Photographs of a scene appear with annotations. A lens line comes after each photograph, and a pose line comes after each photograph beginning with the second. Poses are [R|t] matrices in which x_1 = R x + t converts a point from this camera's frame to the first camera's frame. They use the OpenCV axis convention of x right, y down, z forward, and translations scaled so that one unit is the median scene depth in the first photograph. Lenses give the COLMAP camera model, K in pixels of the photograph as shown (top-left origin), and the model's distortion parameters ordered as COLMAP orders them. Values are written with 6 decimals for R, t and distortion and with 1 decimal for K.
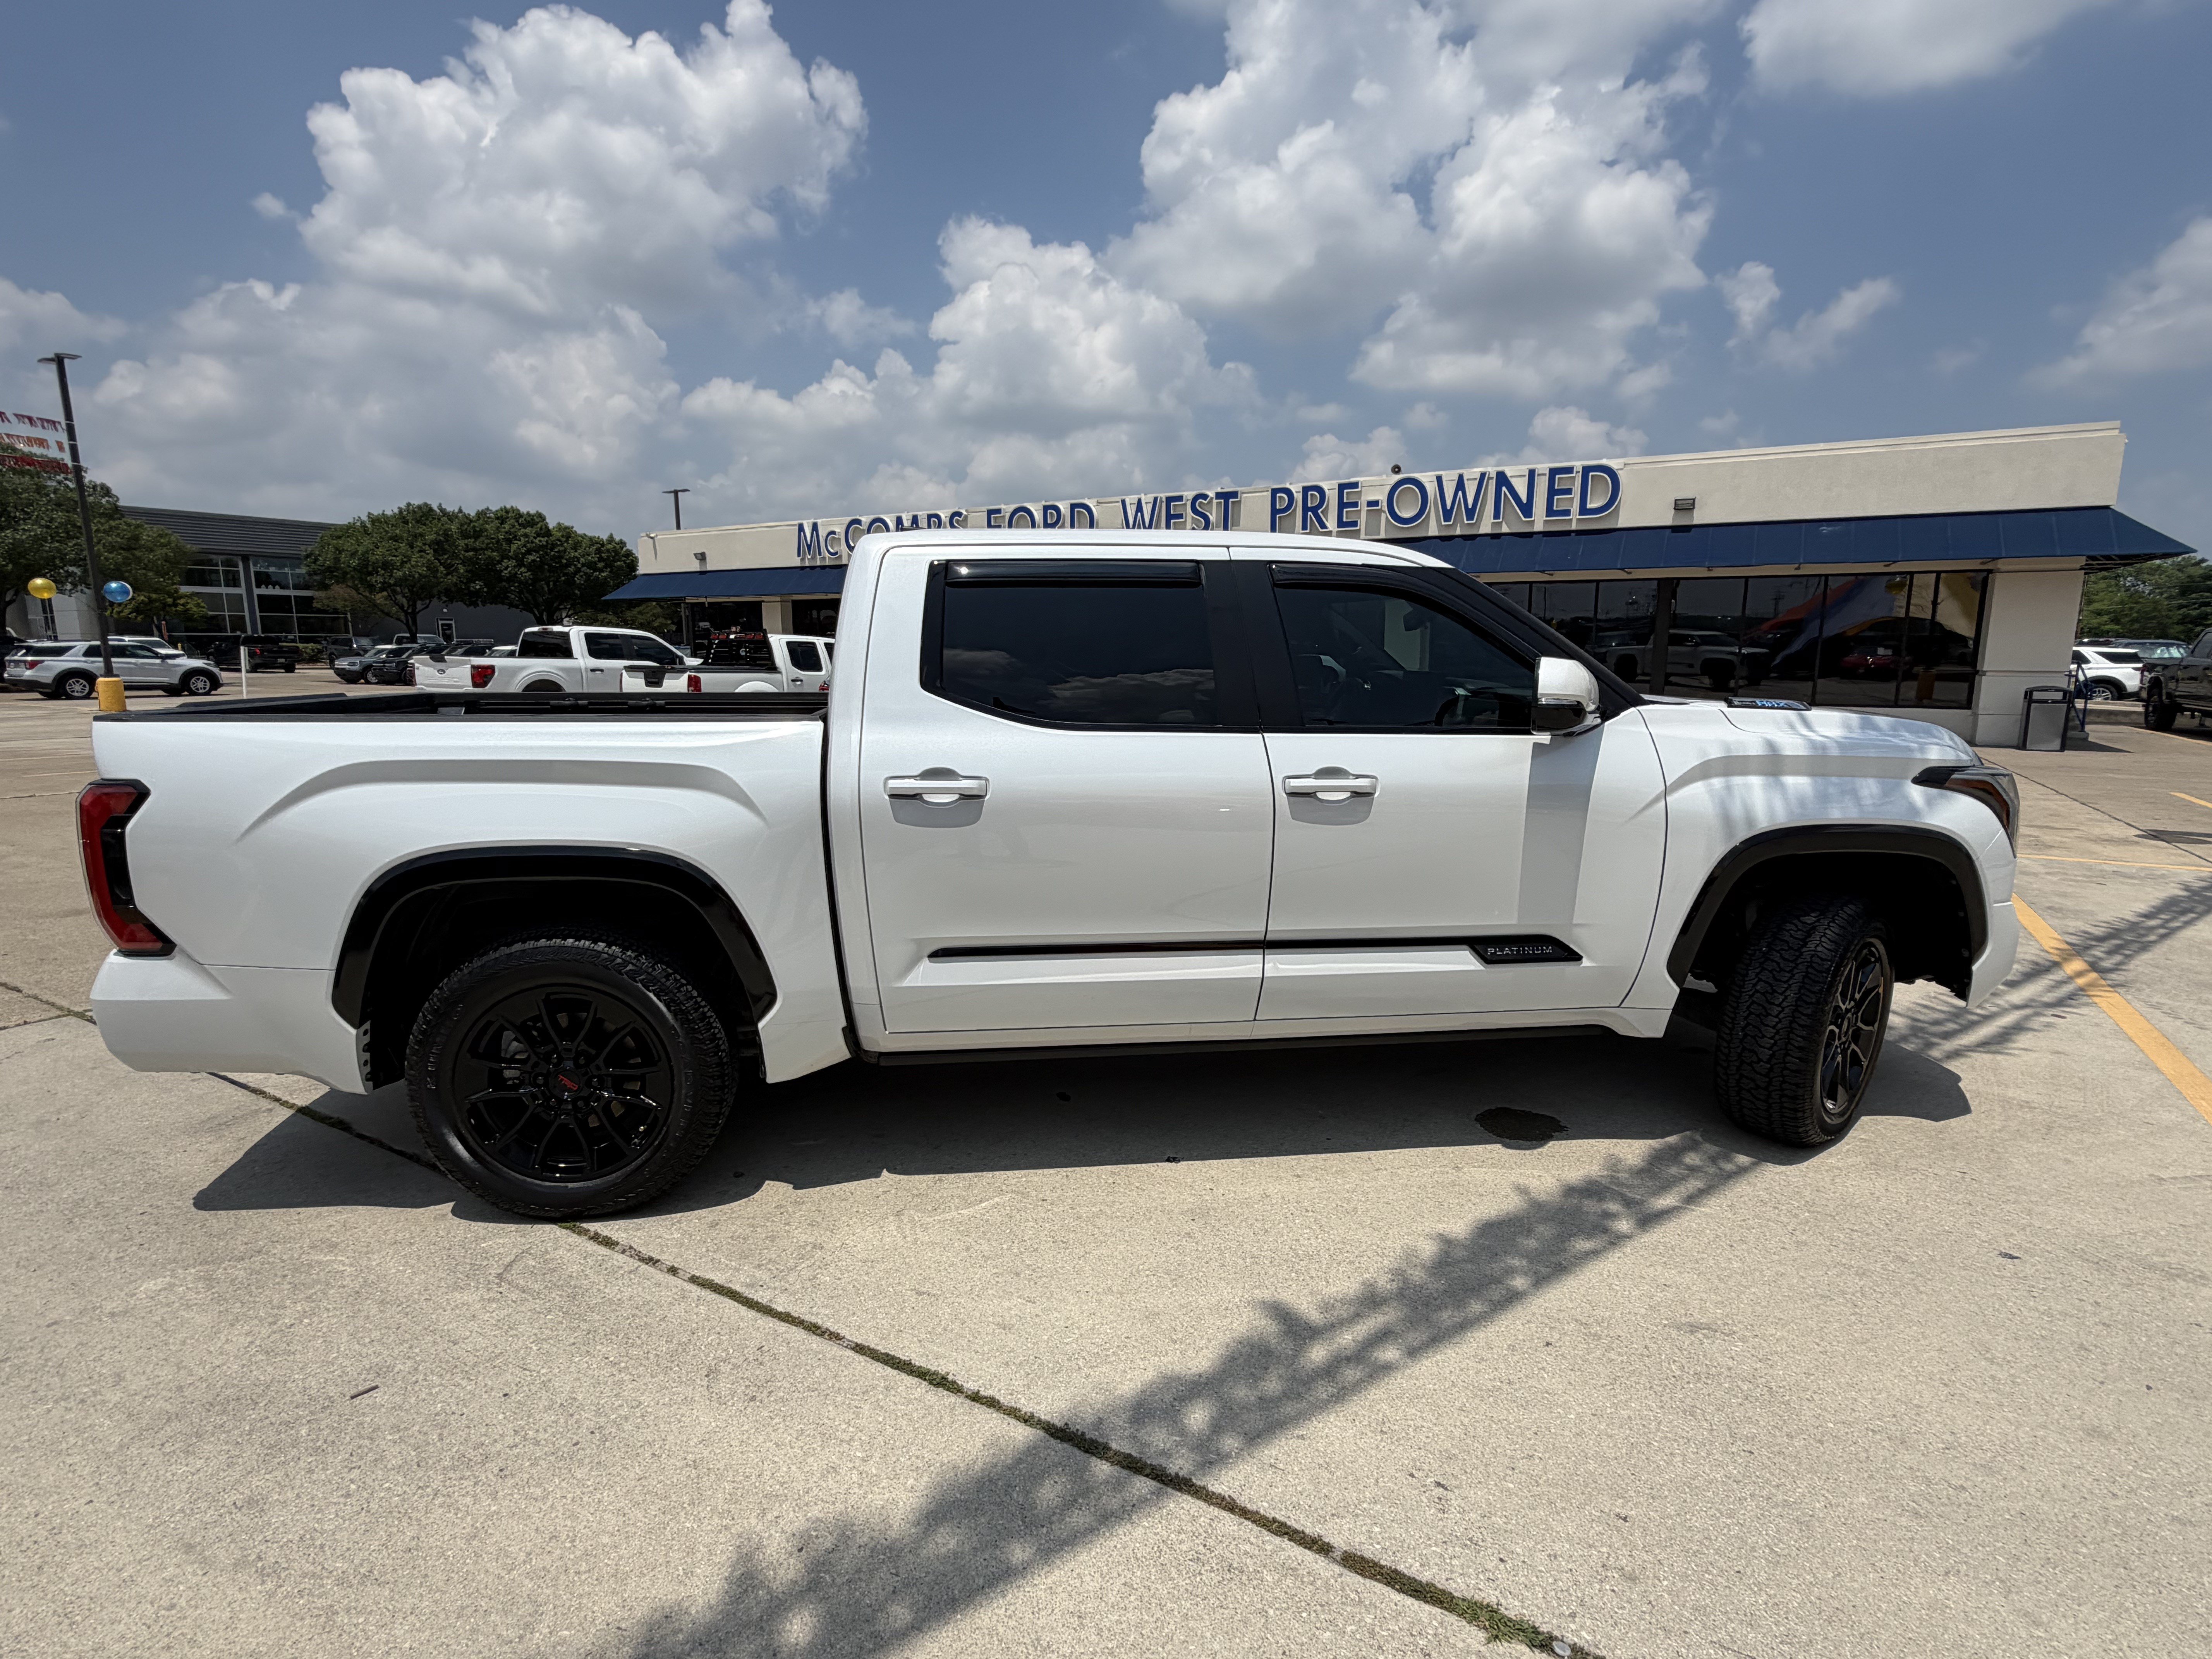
lens RADIAL K [[1087.6, 0, 1106.0], [0, 1087.6, 829.5], [0, 0, 1]] dist [-0.000135, 0.000336]
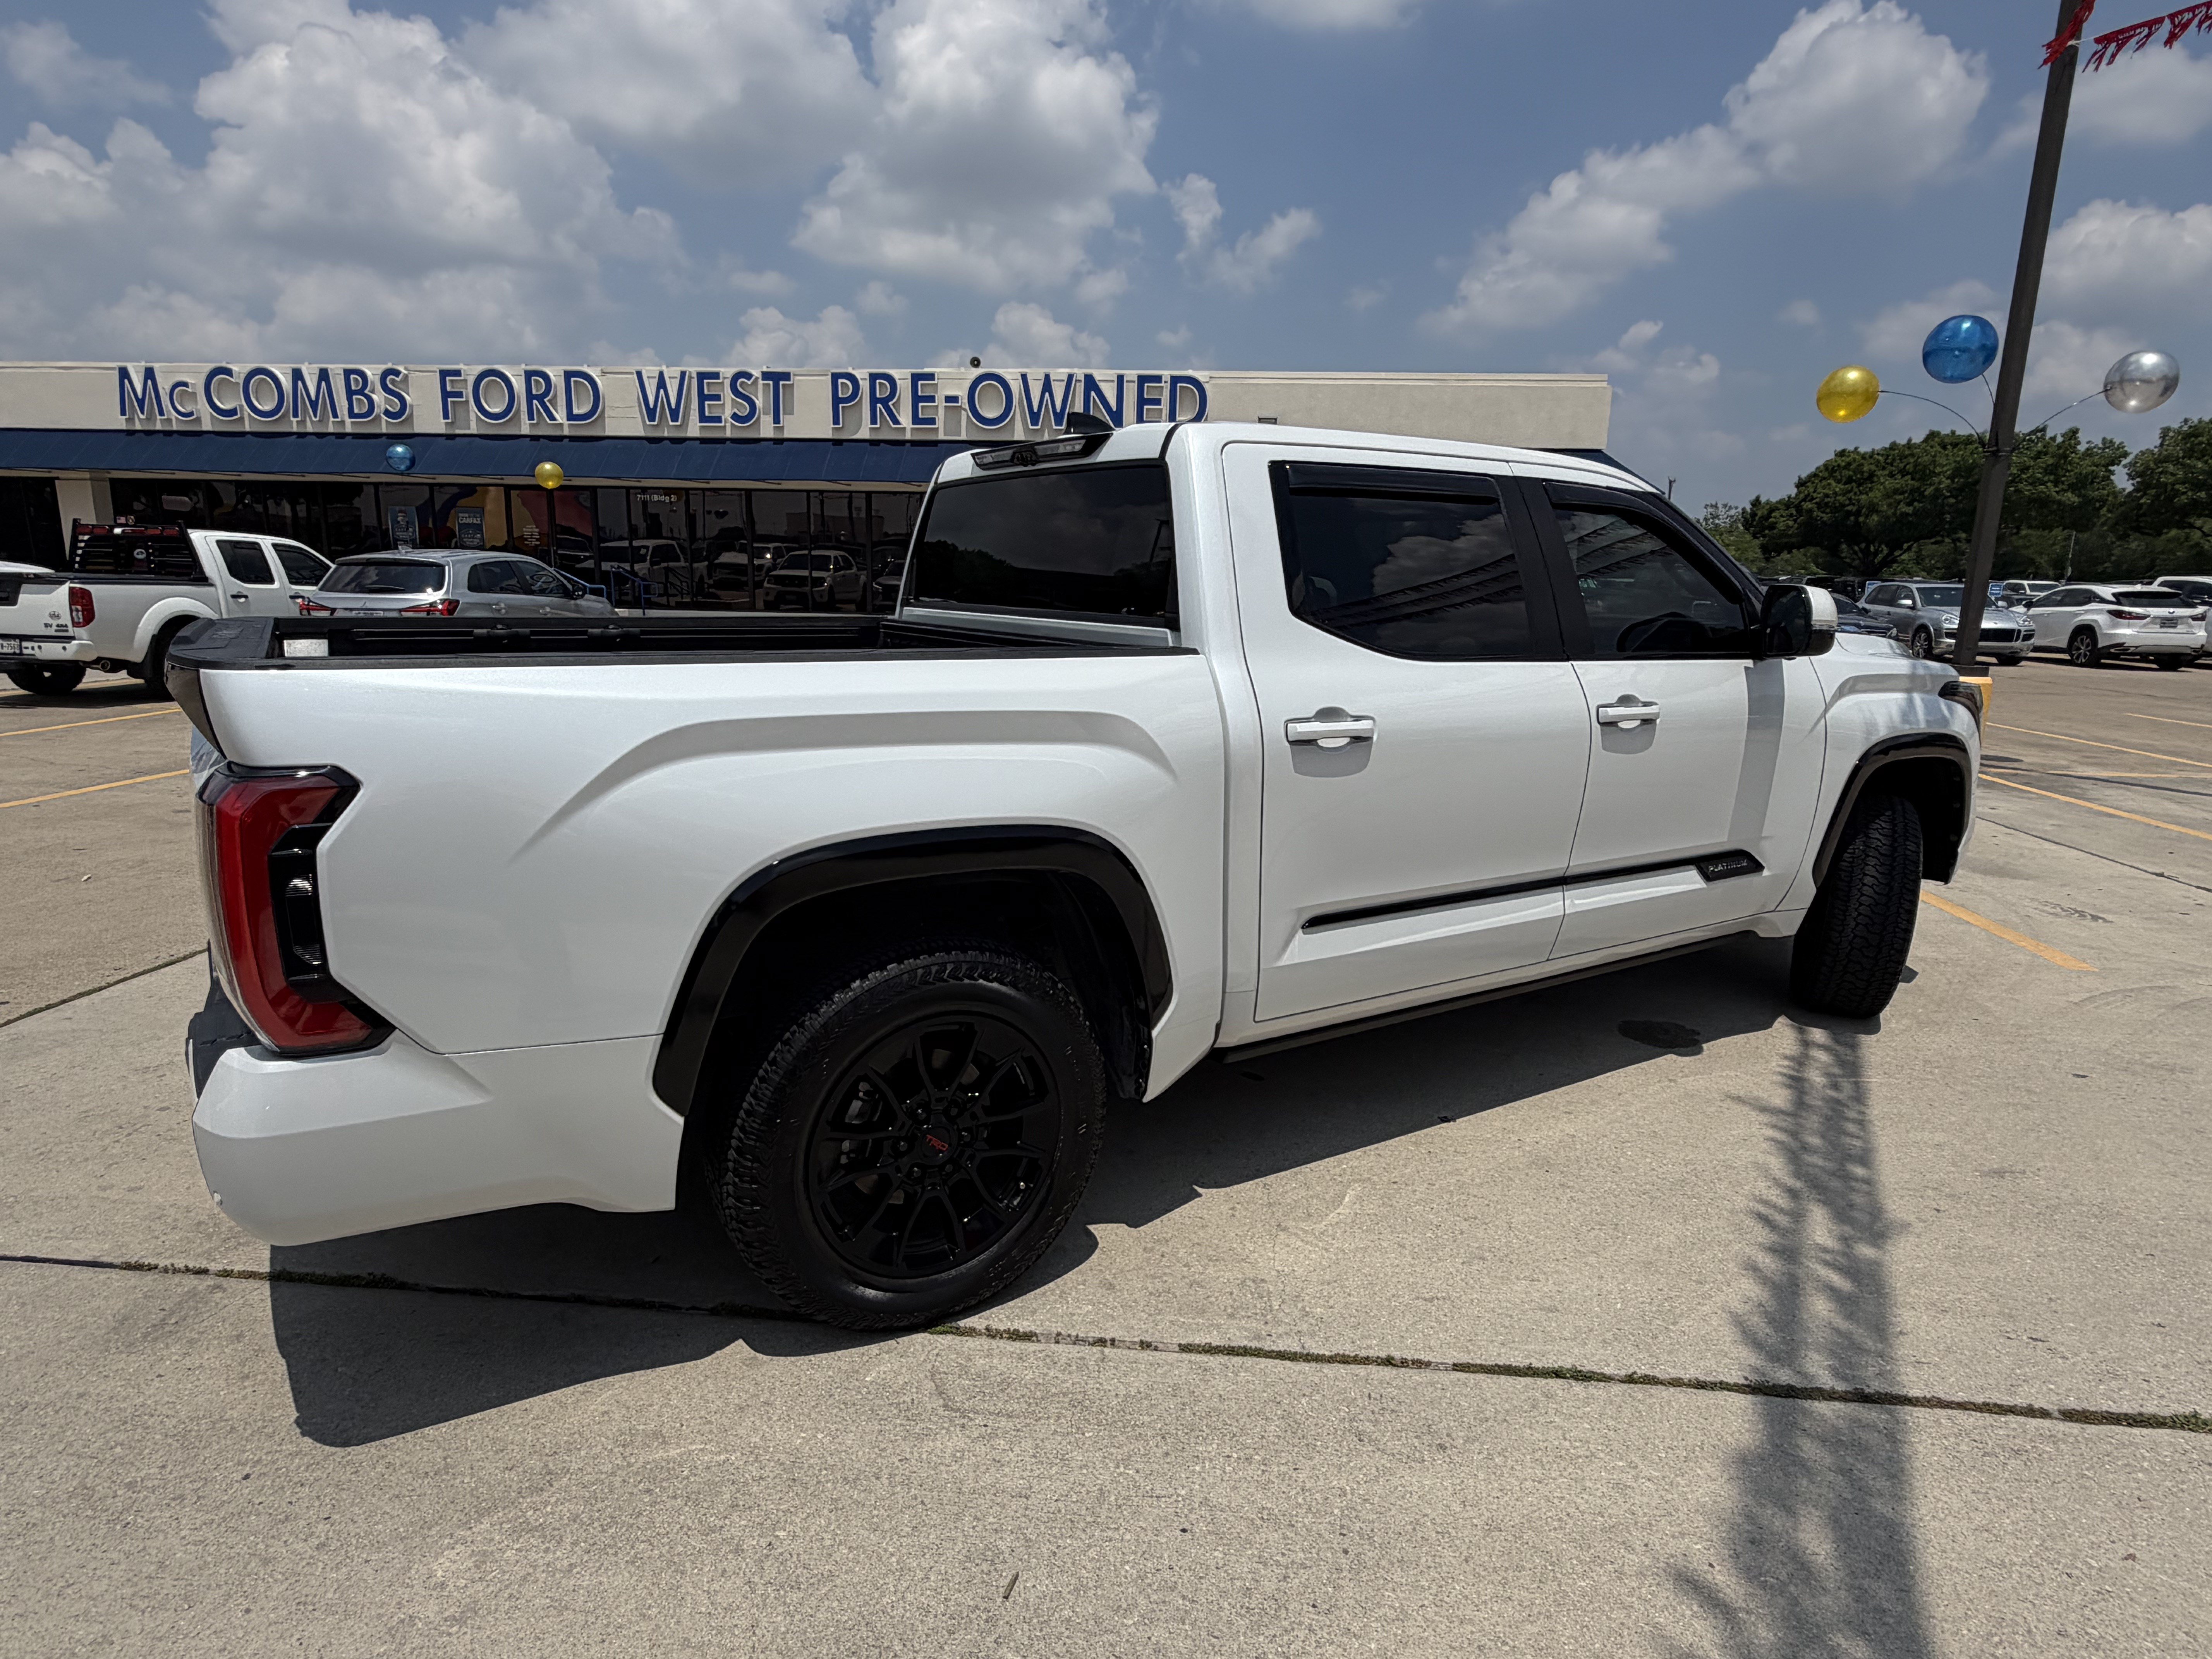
lens RADIAL K [[1238.2, 0, 1106.0], [0, 1238.2, 829.5], [0, 0, 1]] dist [-0.000555, 0.000587]
pose [[0.908207, -0.070473, 0.412545, -0.636954], [0.050864, 0.997000, 0.058336, -0.023214], [-0.415418, -0.031997, 0.909068, 0.160745]]
